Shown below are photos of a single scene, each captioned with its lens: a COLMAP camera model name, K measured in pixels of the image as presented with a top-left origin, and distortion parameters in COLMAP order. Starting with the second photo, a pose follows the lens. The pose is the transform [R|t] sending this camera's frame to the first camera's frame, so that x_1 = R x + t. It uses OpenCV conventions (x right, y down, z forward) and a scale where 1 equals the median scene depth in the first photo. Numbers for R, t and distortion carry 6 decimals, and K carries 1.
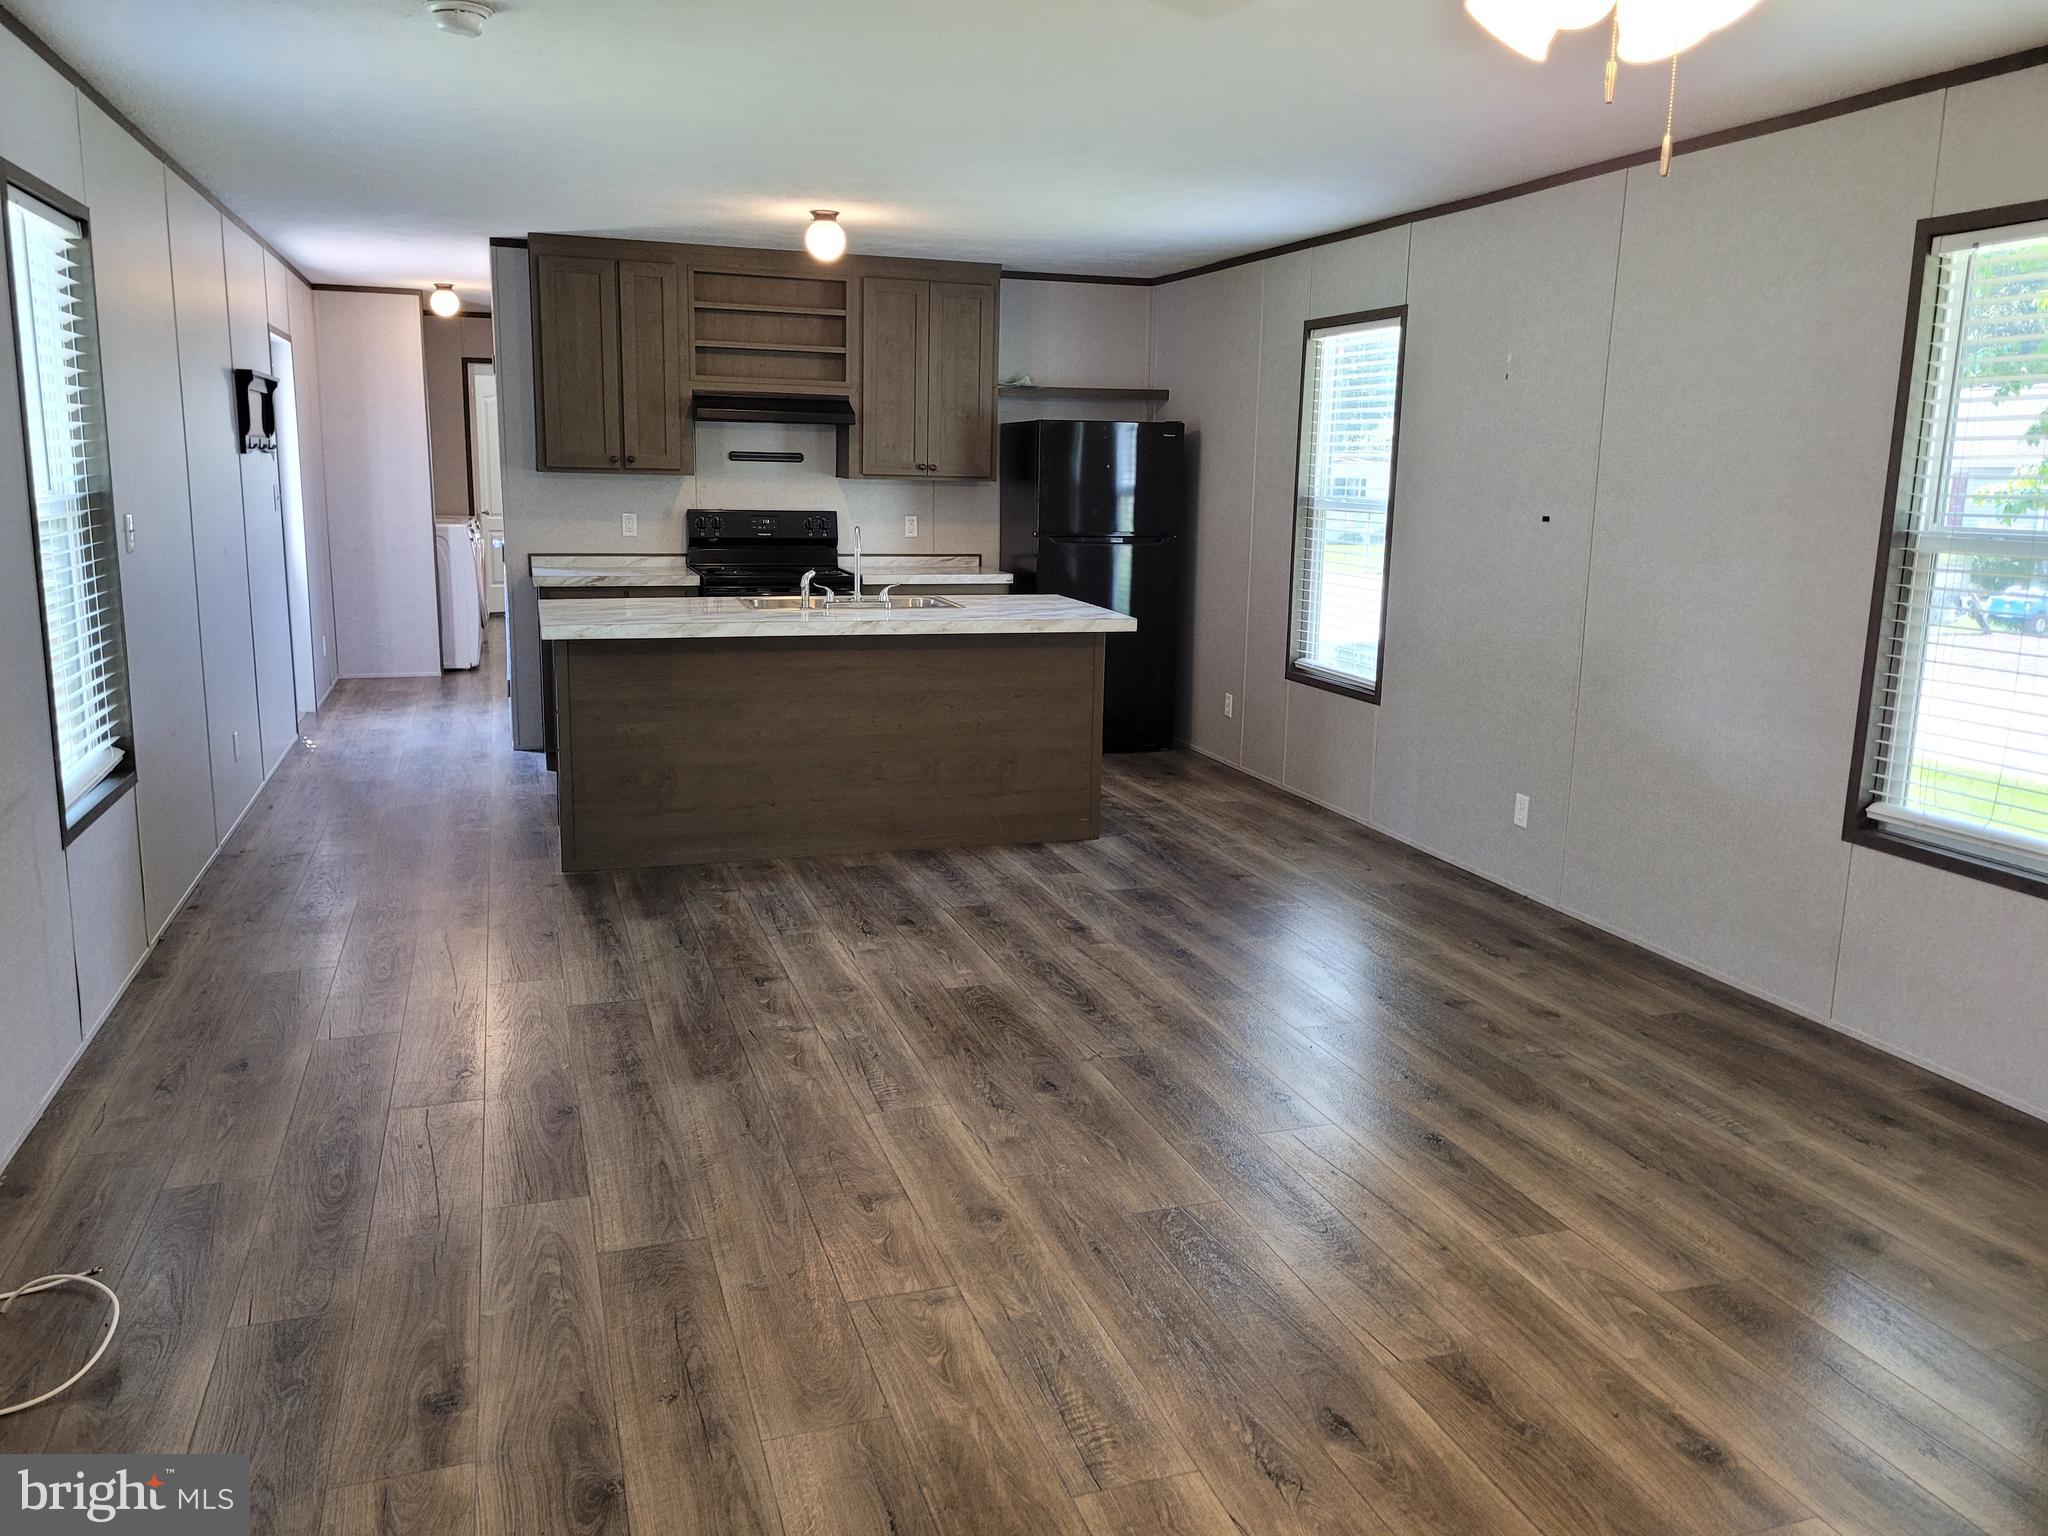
lens RADIAL K [[1546.6, 0, 1028.7], [0, 1546.6, 738.7], [0, 0, 1]] dist [0.053150, -0.053437]
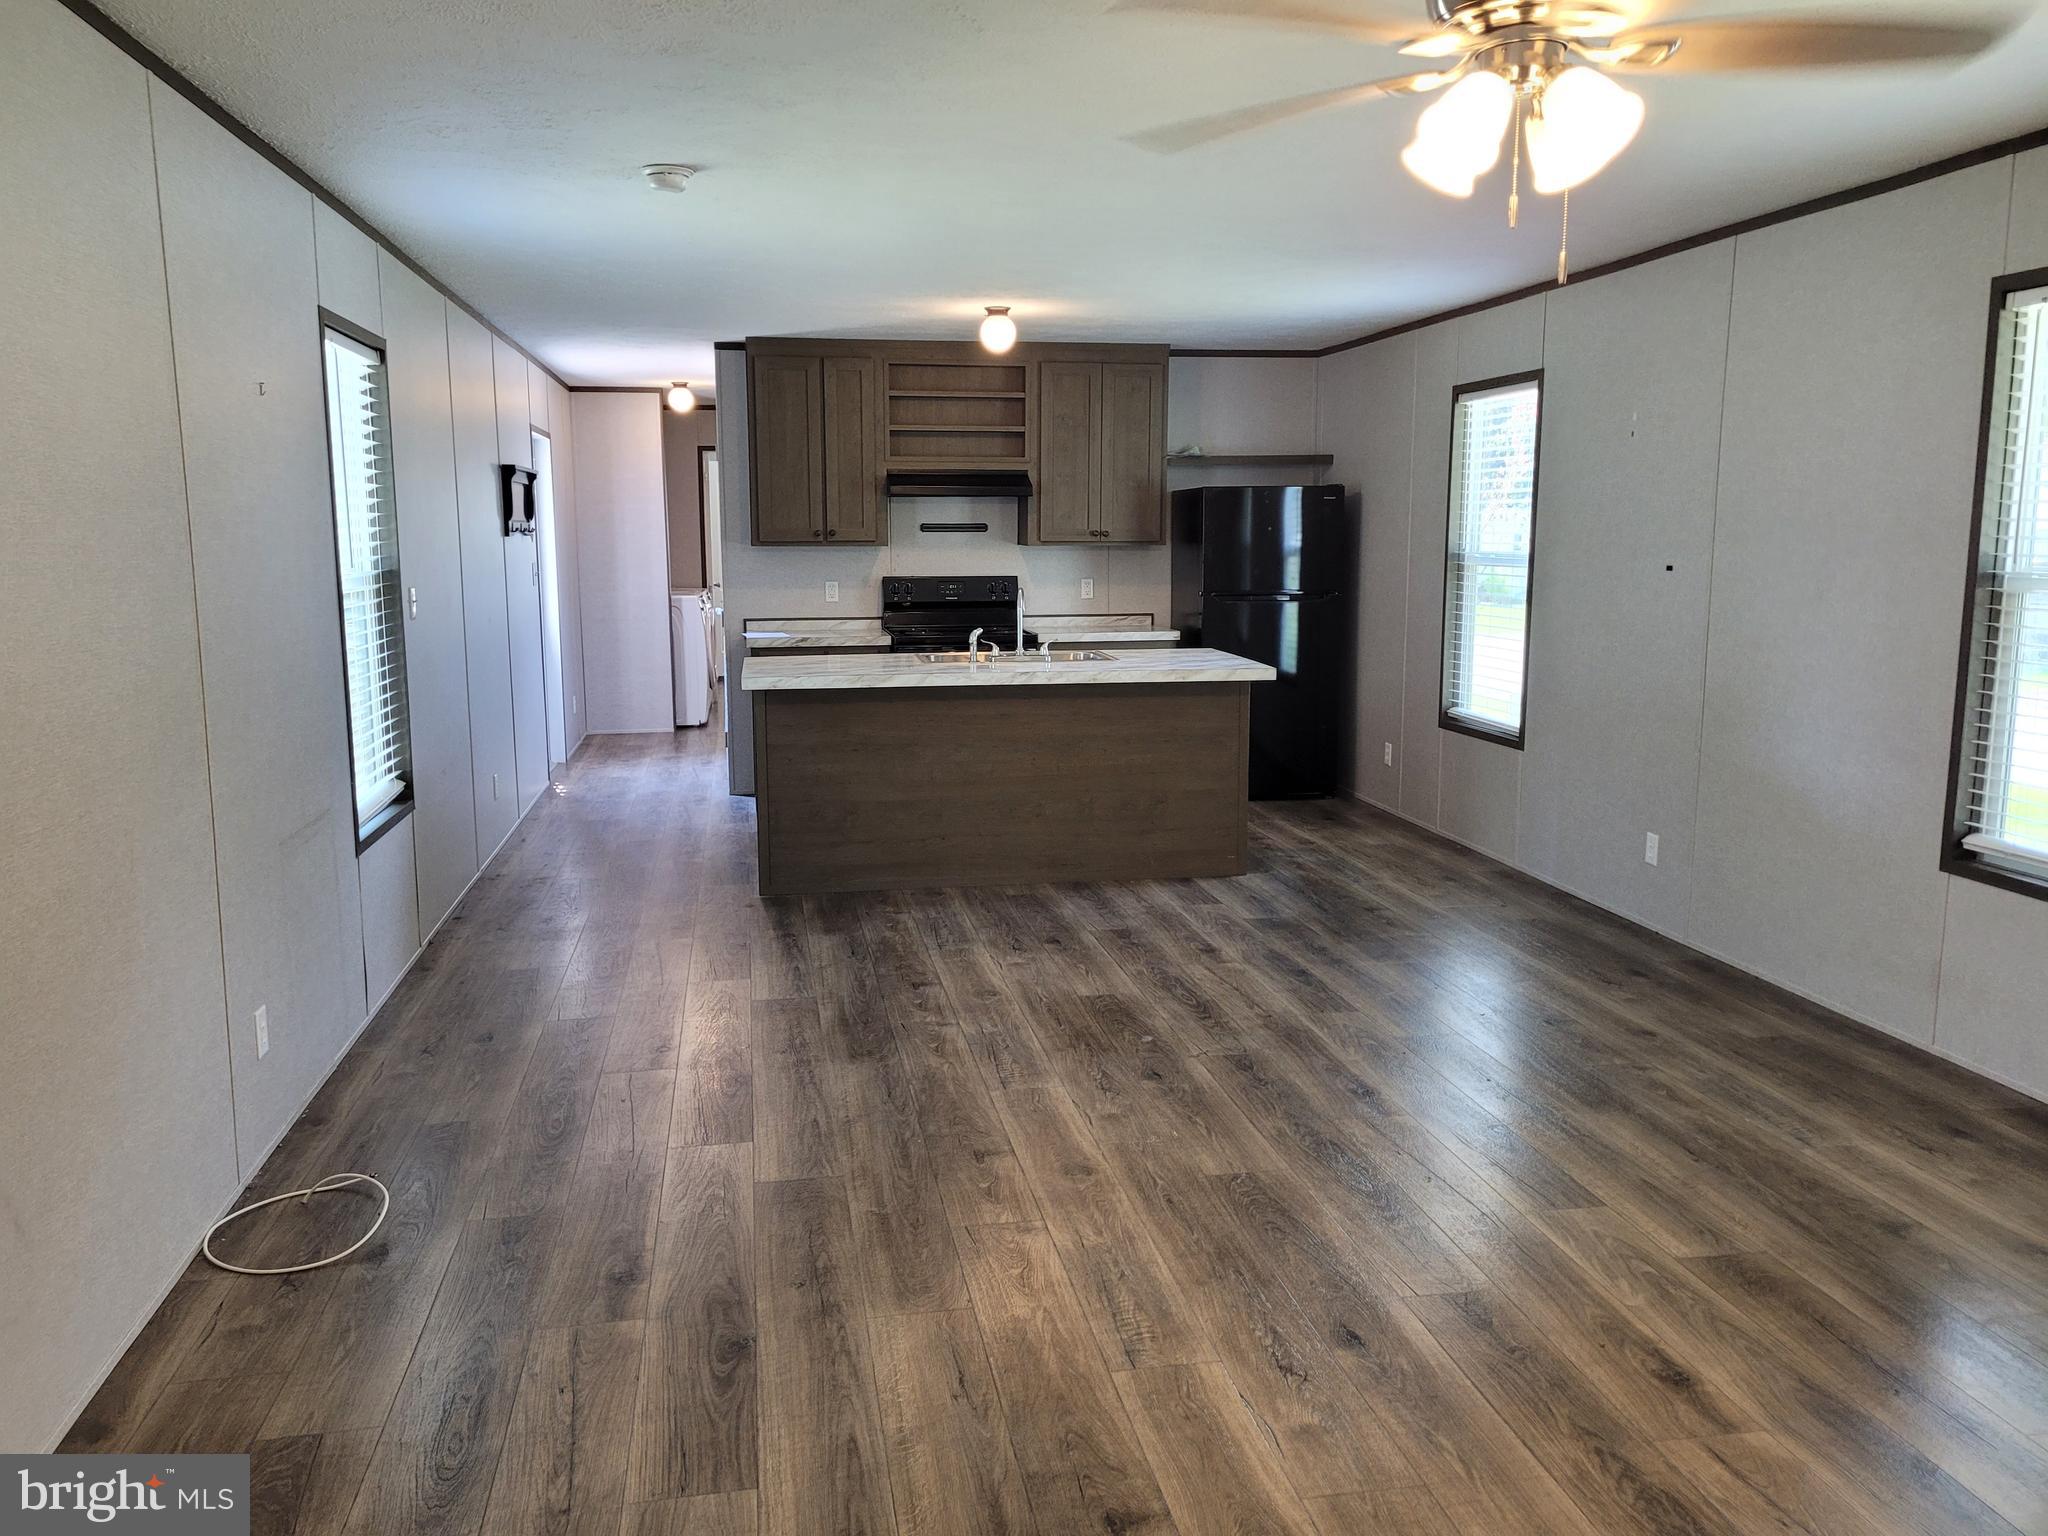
lens RADIAL K [[1546.6, 0, 1013.5], [0, 1546.6, 745.5], [0, 0, 1]] dist [0.053150, -0.053437]
pose [[0.987956, -0.001861, -0.154725, 0.058235], [-0.004057, 0.999273, -0.037920, 0.018494], [0.154683, 0.038091, 0.987230, -0.092988]]
